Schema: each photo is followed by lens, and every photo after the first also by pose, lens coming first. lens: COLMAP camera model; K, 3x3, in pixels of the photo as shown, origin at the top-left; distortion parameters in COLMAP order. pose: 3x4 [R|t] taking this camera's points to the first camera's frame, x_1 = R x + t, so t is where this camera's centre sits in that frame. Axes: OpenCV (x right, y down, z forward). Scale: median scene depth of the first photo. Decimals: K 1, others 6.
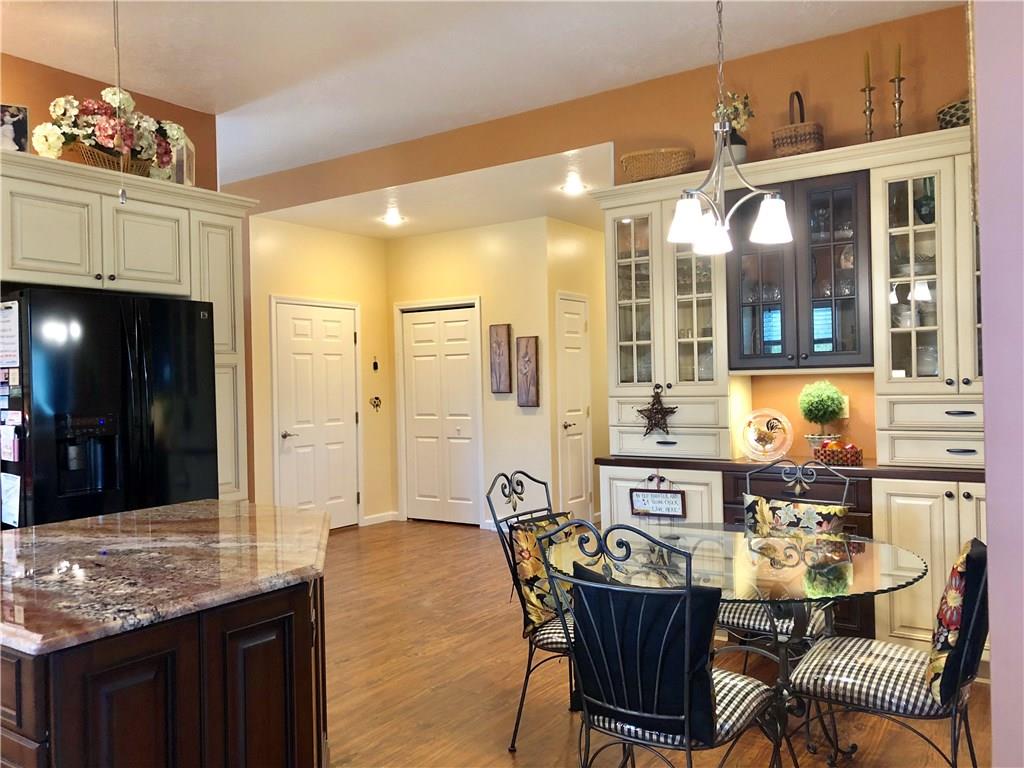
lens RADIAL K [[840.5, 0, 507.5], [0, 840.5, 387.2], [0, 0, 1]] dist [0.010182, -0.005077]
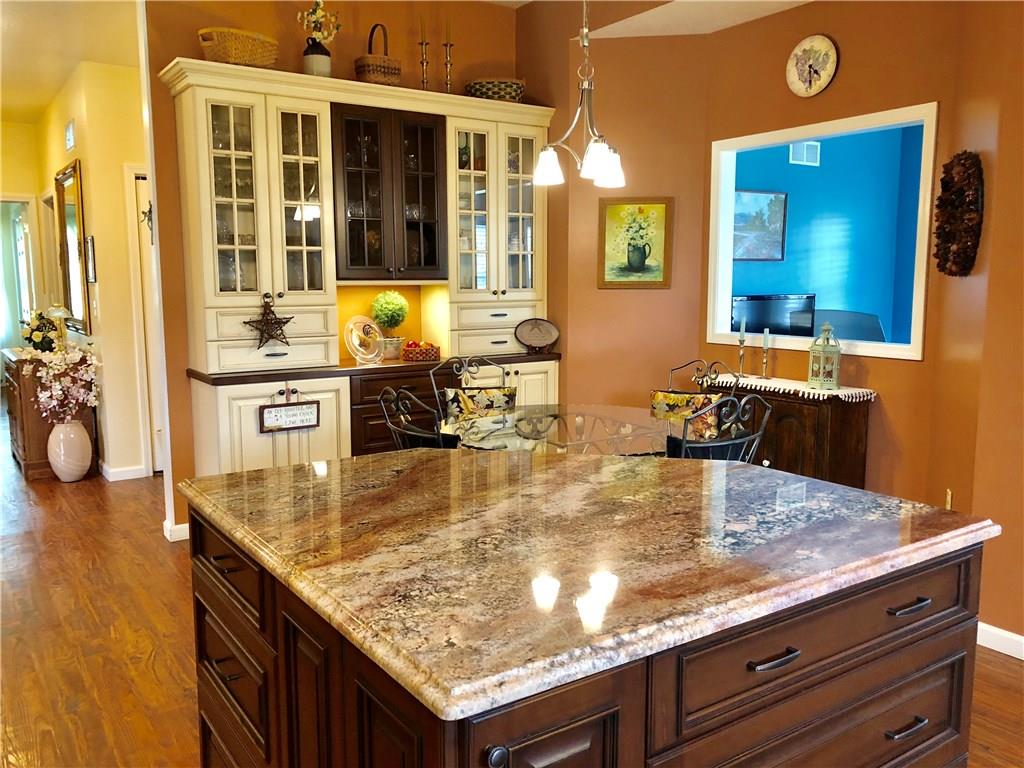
lens RADIAL K [[840.5, 0, 504.2], [0, 840.5, 384.4], [0, 0, 1]] dist [0.010182, -0.005077]
pose [[0.362674, -0.090656, 0.927496, -0.618014], [0.007399, 0.995506, 0.094410, 0.011283], [-0.931887, -0.027377, 0.361715, 0.416604]]
